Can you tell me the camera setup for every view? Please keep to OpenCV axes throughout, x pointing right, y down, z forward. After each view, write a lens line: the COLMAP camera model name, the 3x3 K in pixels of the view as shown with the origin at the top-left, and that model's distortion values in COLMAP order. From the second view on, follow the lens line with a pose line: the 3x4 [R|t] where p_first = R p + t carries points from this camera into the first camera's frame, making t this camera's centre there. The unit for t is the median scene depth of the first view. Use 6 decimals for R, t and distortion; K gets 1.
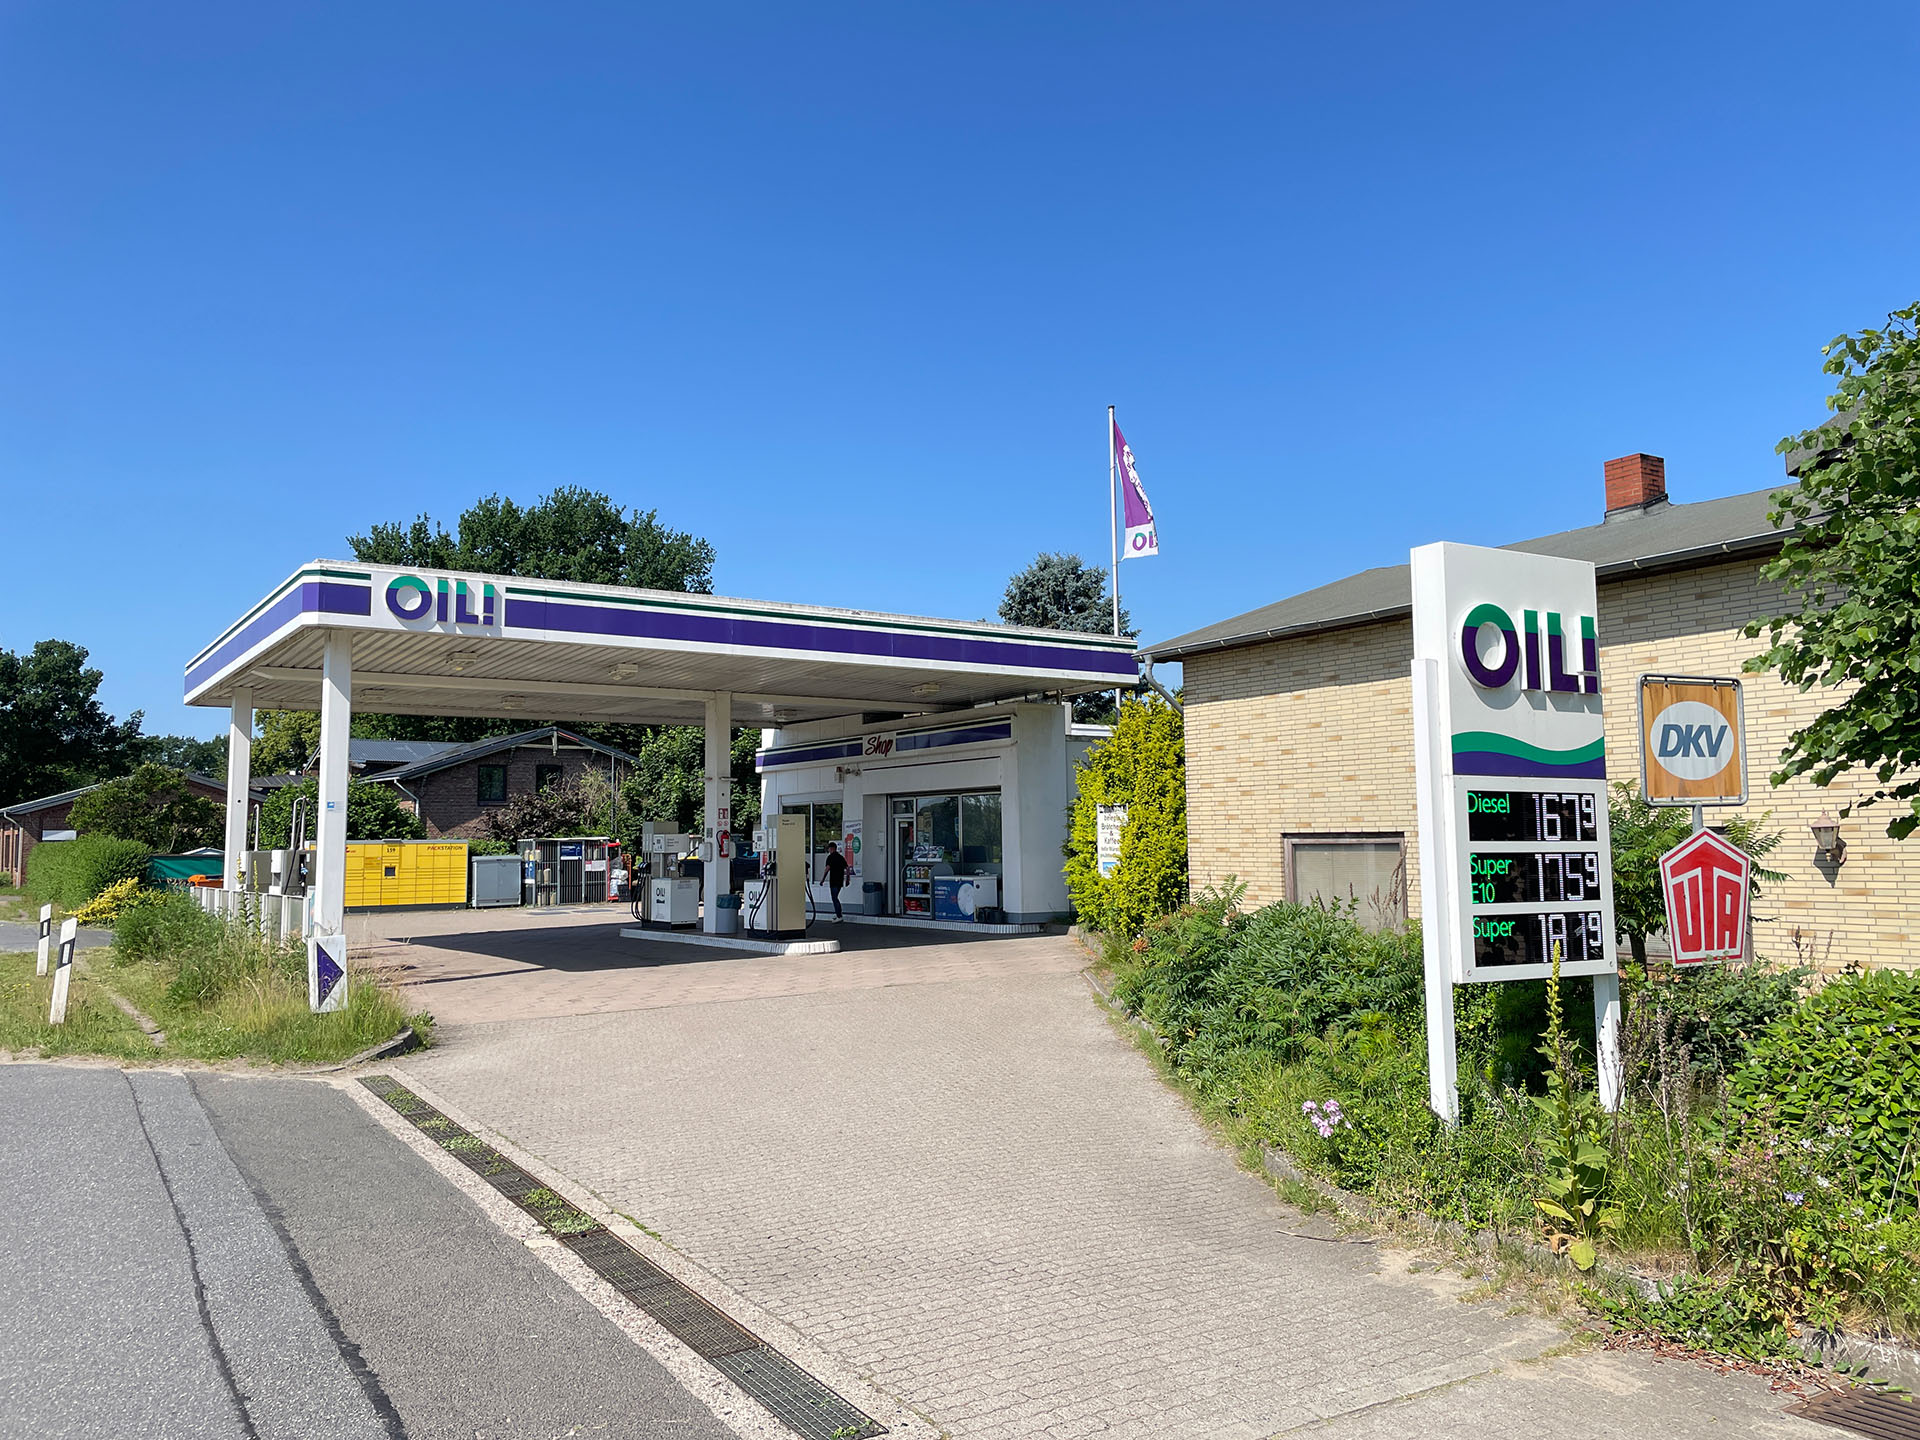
lens RADIAL K [[1450.3, 0, 961.2], [0, 1450.3, 712.4], [0, 0, 1]] dist [0.041713, -0.006250]
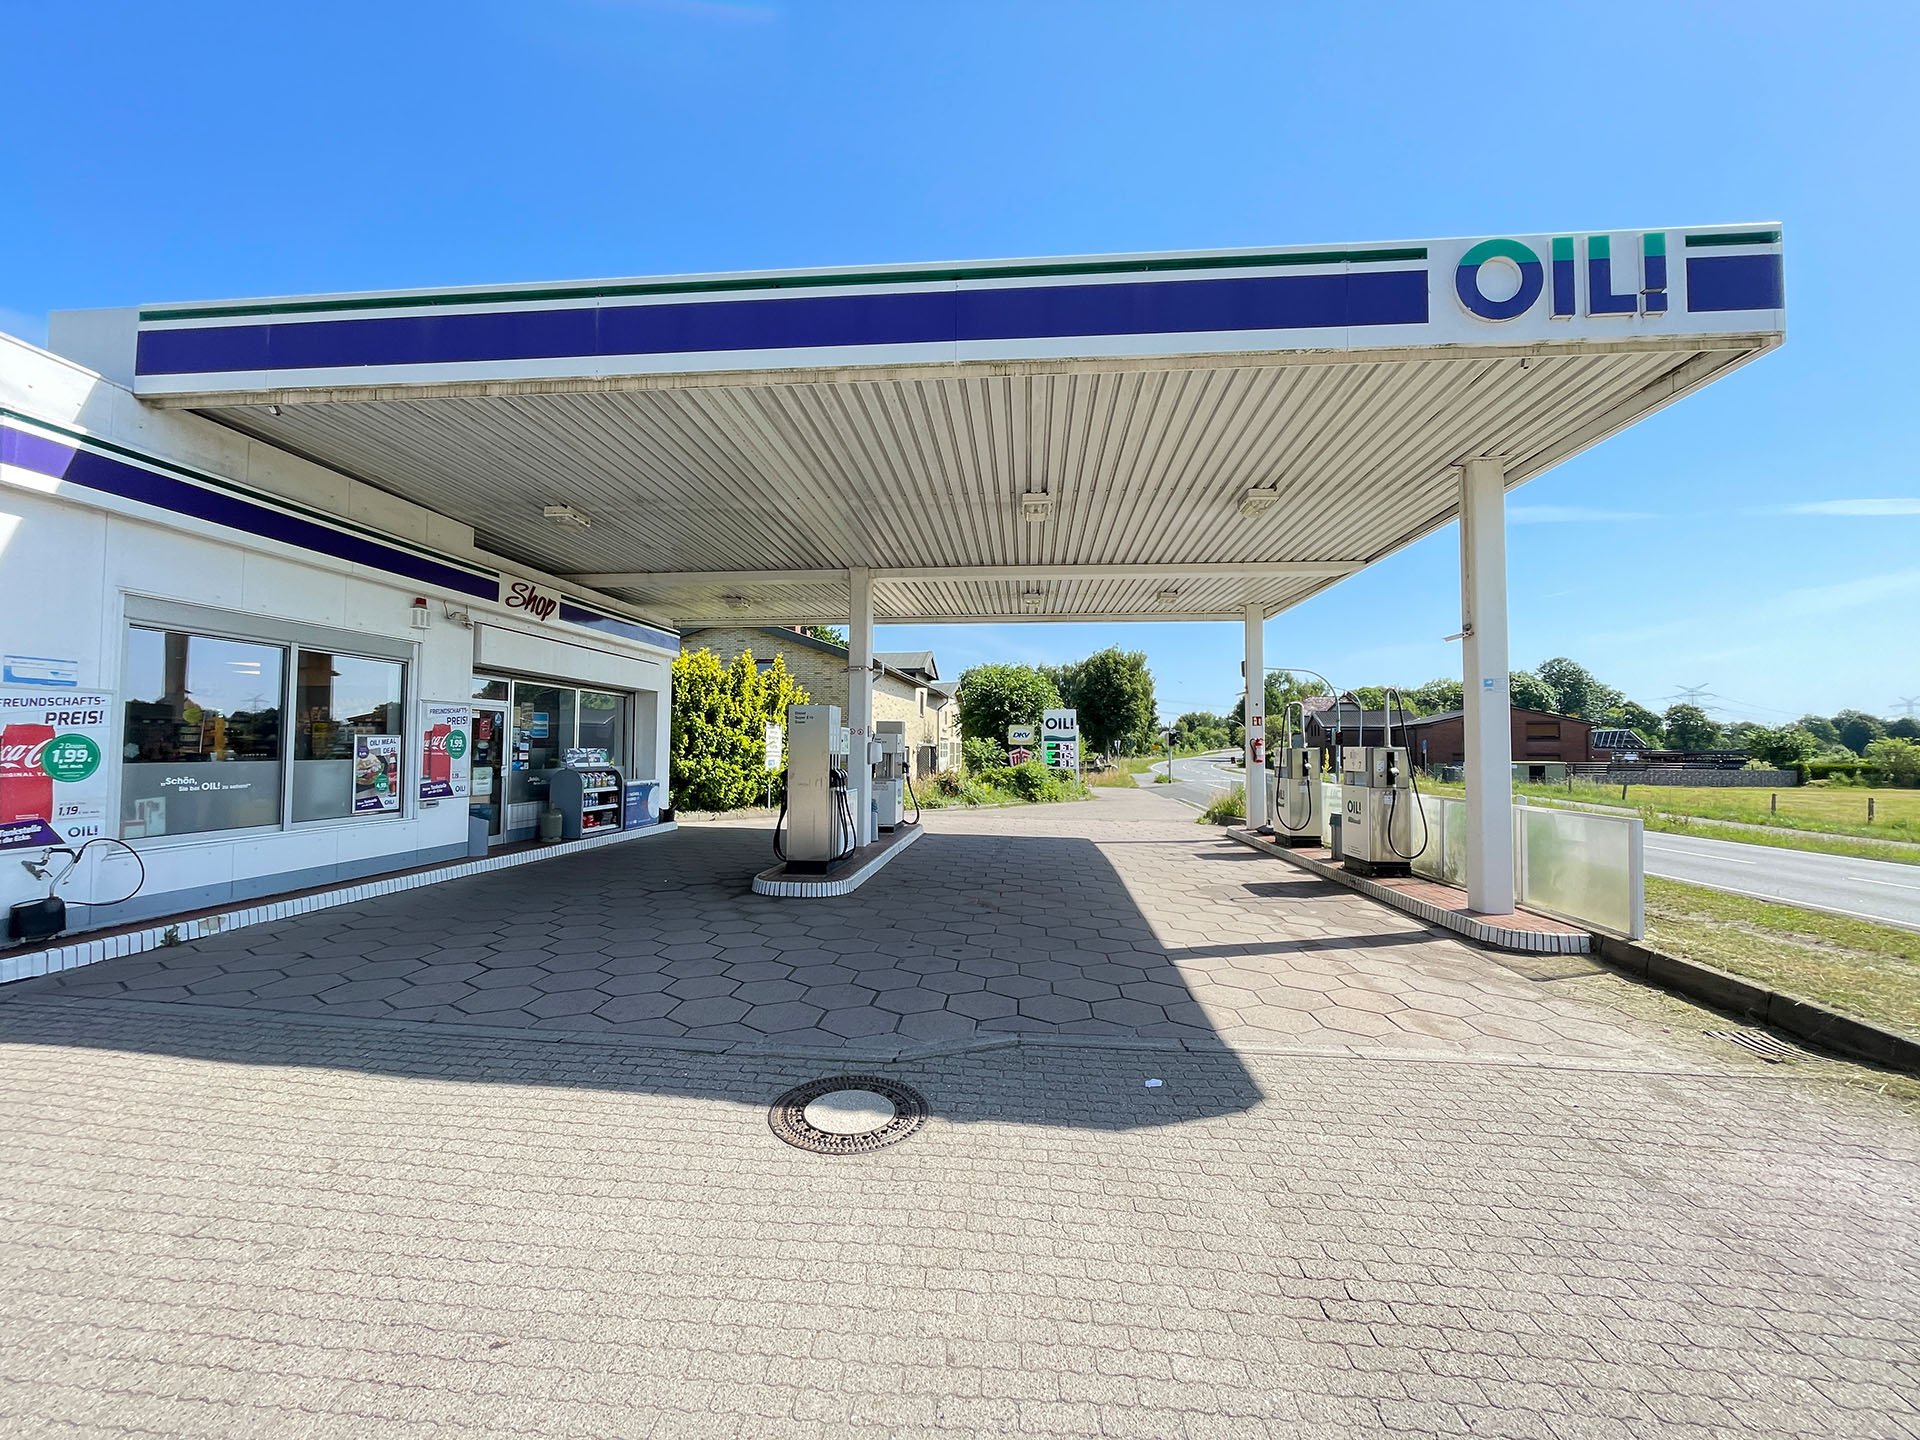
lens RADIAL K [[768.4, 0, 957.7], [0, 768.4, 721.7], [0, 0, 1]] dist [0.000519, 0.000014]
pose [[-0.768167, 0.029841, 0.639554, -0.443336], [-0.055334, 0.992081, -0.112752, 0.110127], [-0.637854, -0.122001, -0.760433, 1.148019]]
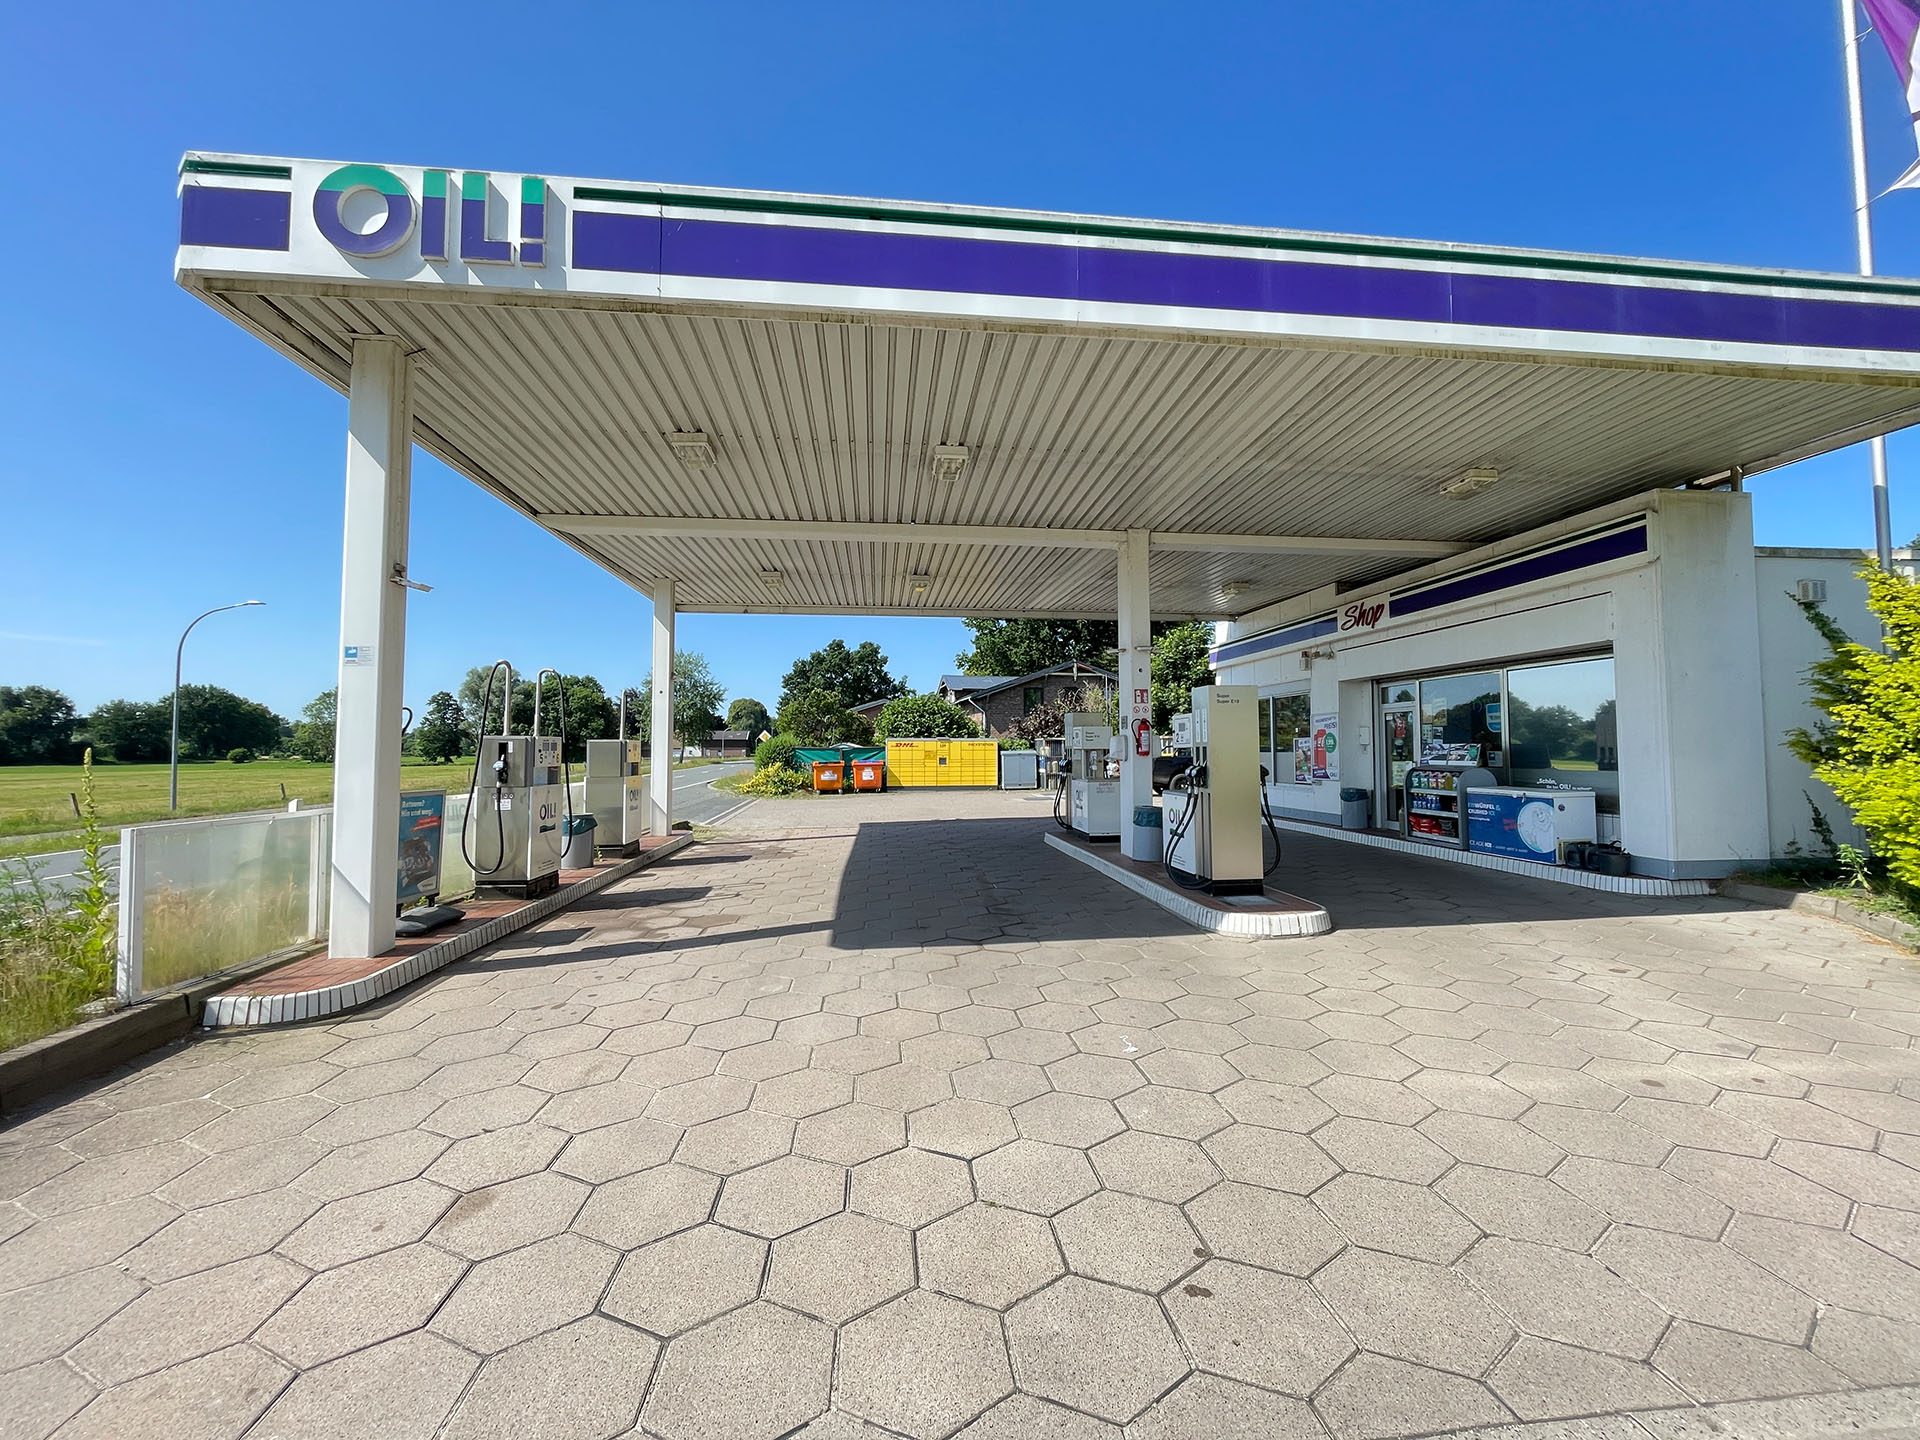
lens RADIAL K [[768.4, 0, 956.6], [0, 768.4, 712.8], [0, 0, 1]] dist [0.000519, 0.000014]
pose [[0.881029, -0.012553, -0.472896, -0.054427], [0.034438, 0.998697, 0.037650, 0.052567], [0.471807, -0.049456, 0.880314, 0.533696]]
